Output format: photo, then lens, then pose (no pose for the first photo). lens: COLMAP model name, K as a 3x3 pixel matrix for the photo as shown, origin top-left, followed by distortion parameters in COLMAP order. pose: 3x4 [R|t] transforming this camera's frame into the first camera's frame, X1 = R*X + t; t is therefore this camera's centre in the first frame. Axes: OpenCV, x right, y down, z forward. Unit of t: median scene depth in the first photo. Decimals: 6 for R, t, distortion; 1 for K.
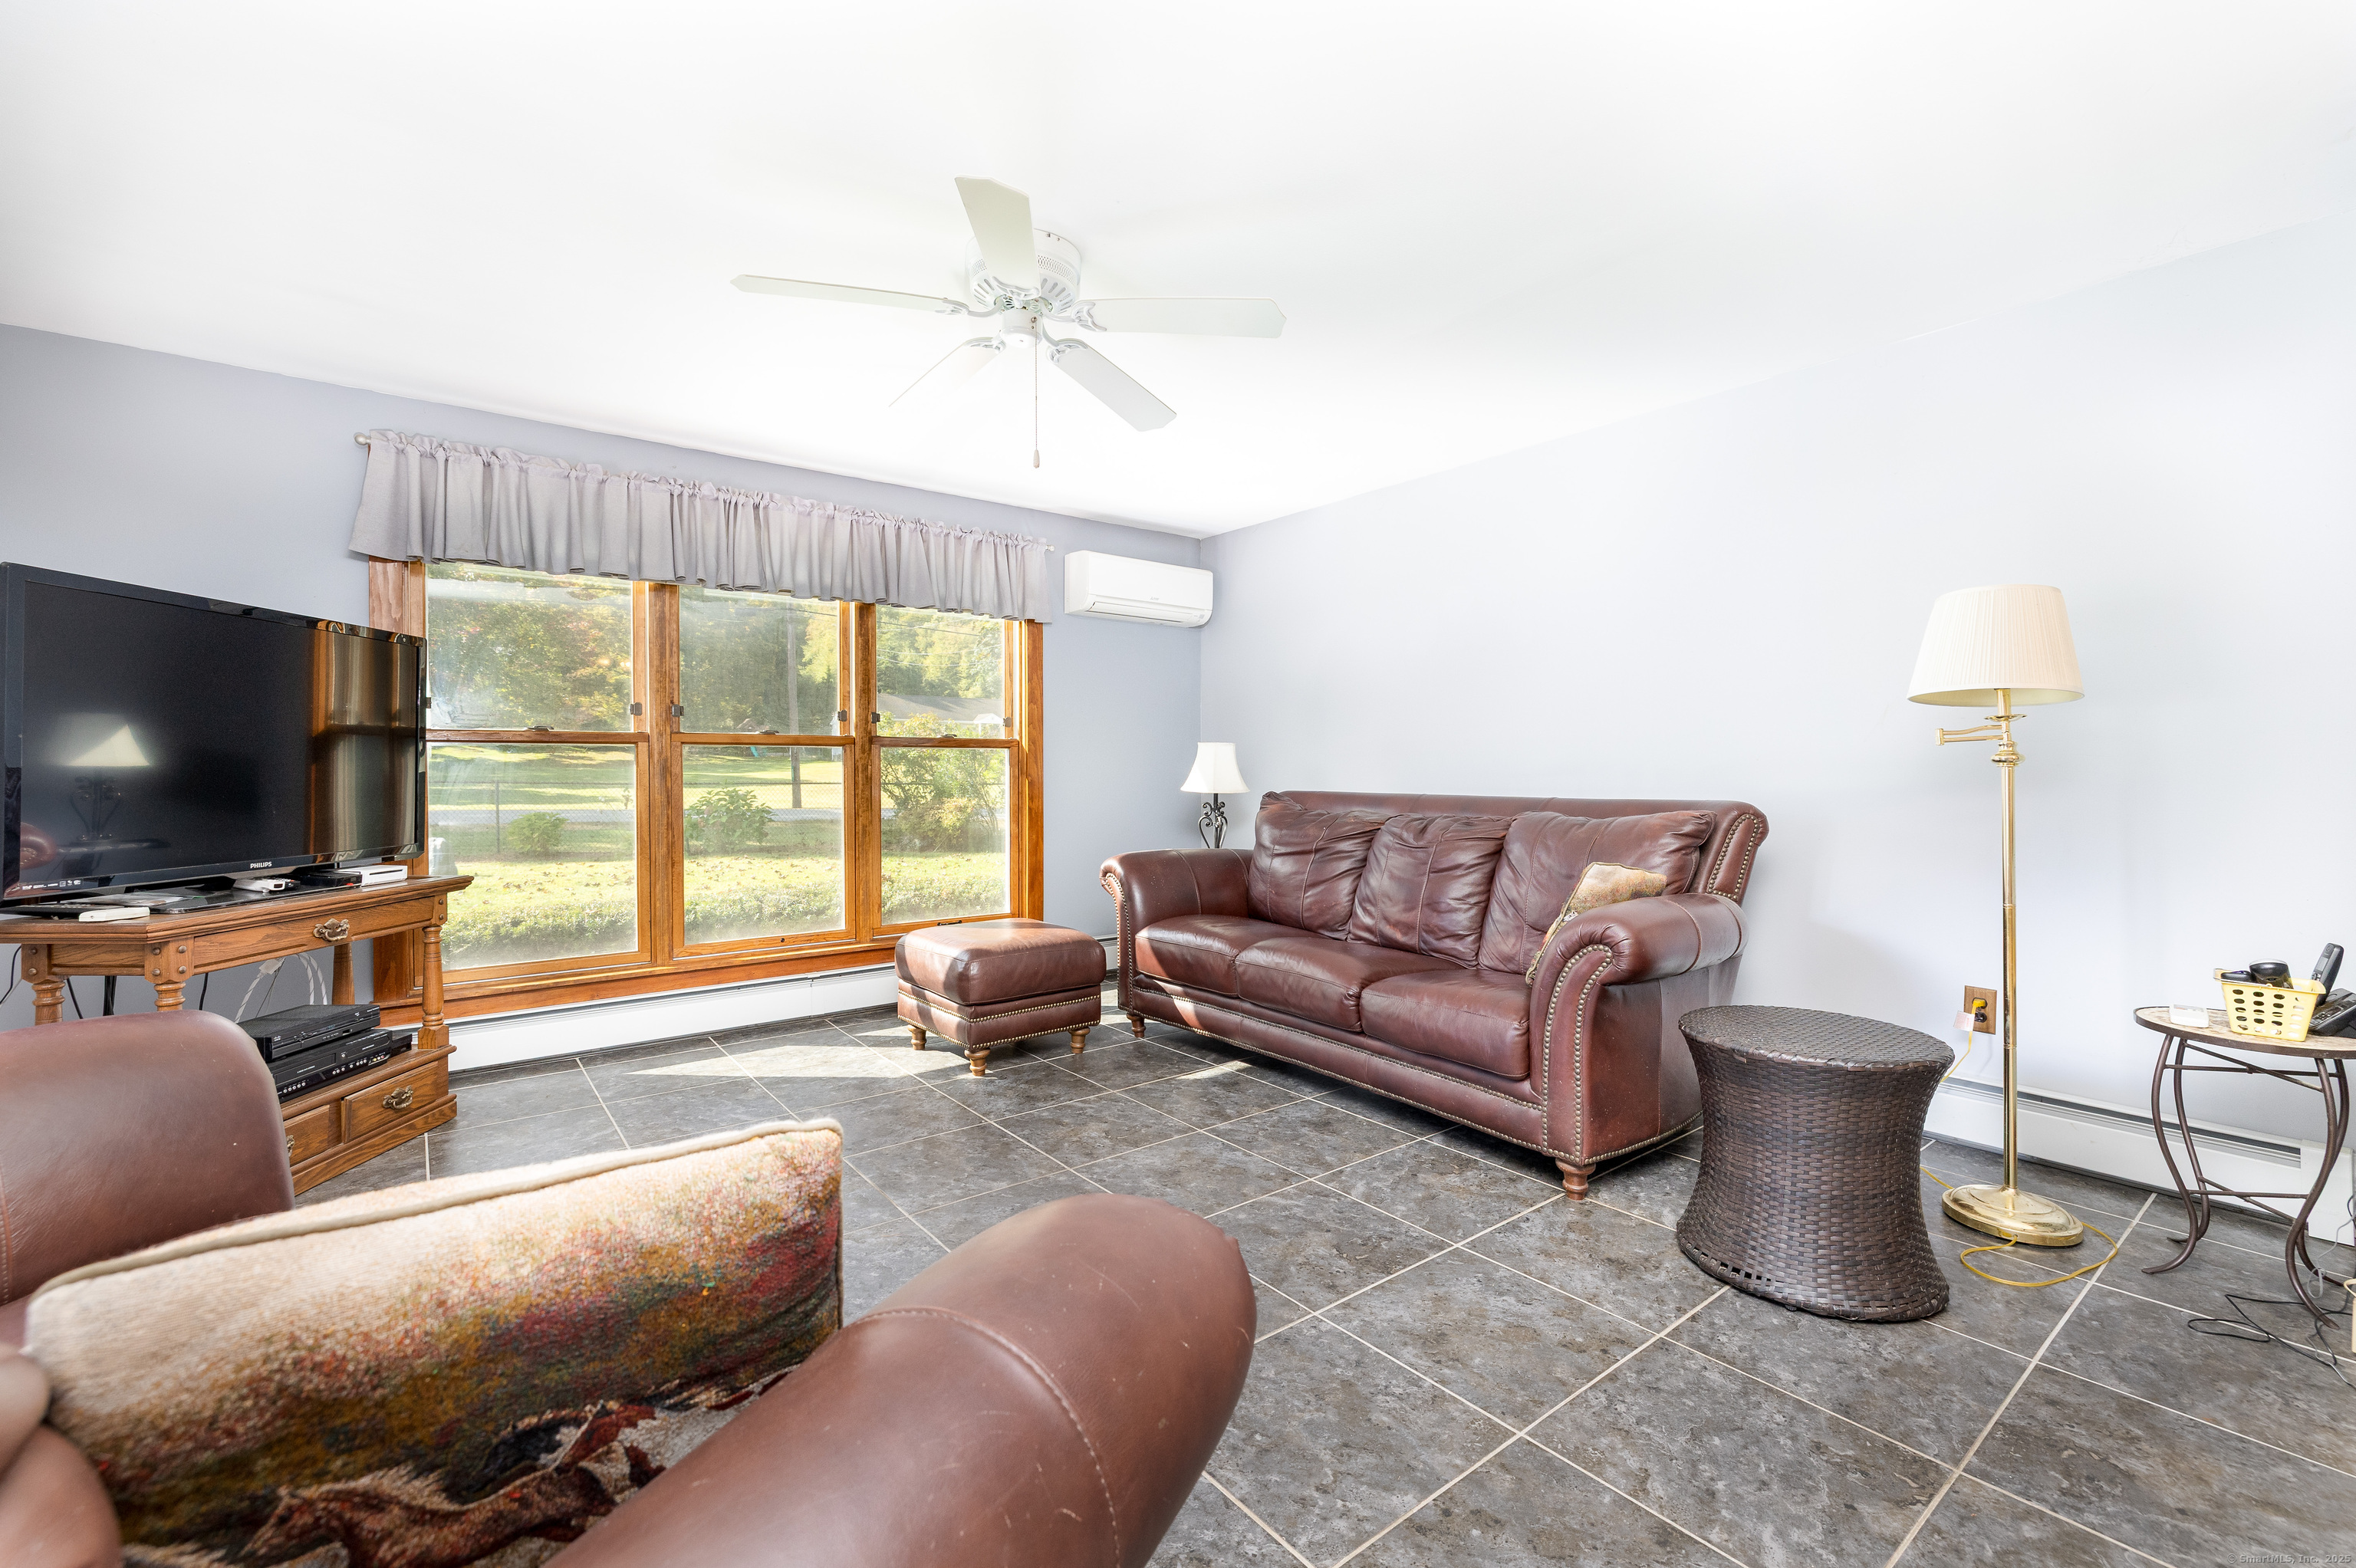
lens RADIAL K [[989.8, 0, 1174.1], [0, 989.8, 784.8], [0, 0, 1]] dist [-0.001271, -0.000042]
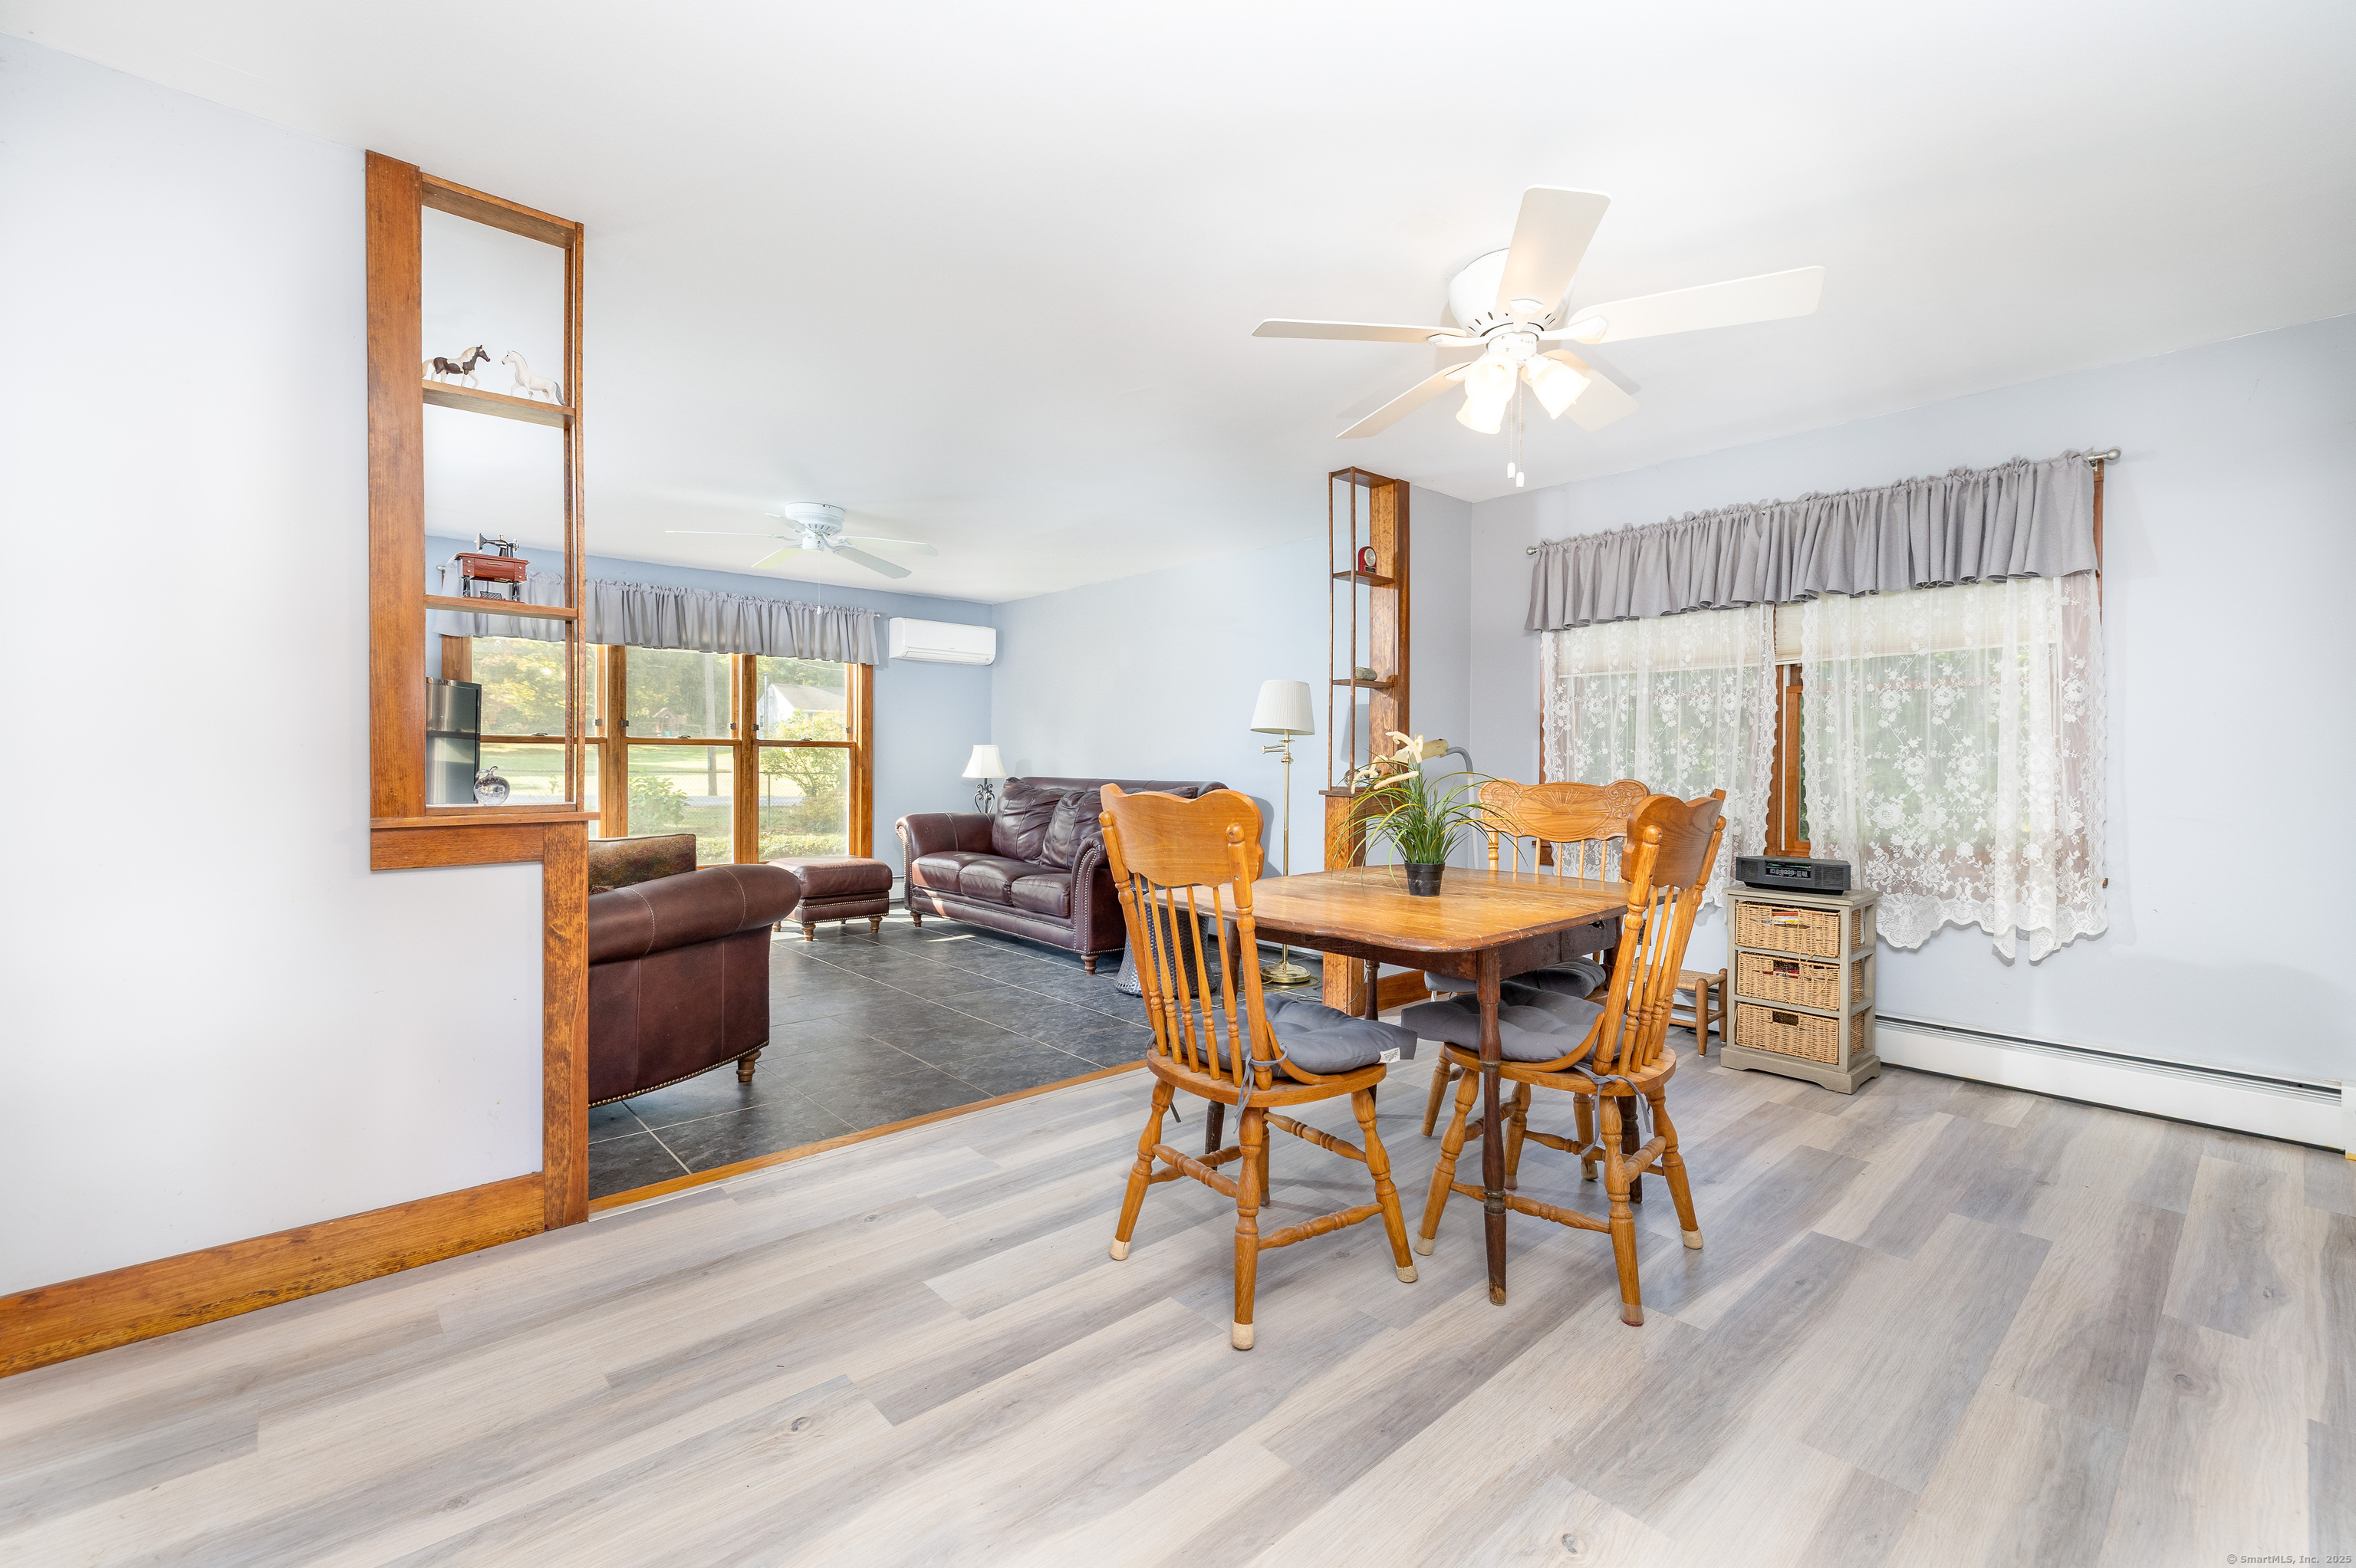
lens RADIAL K [[989.8, 0, 1184.0], [0, 989.8, 769.3], [0, 0, 1]] dist [-0.001271, -0.000042]
pose [[0.996976, 0.005596, 0.077503, 0.255369], [-0.004982, 0.999955, -0.008111, 0.006666], [-0.077544, 0.007700, 0.996959, -0.615665]]
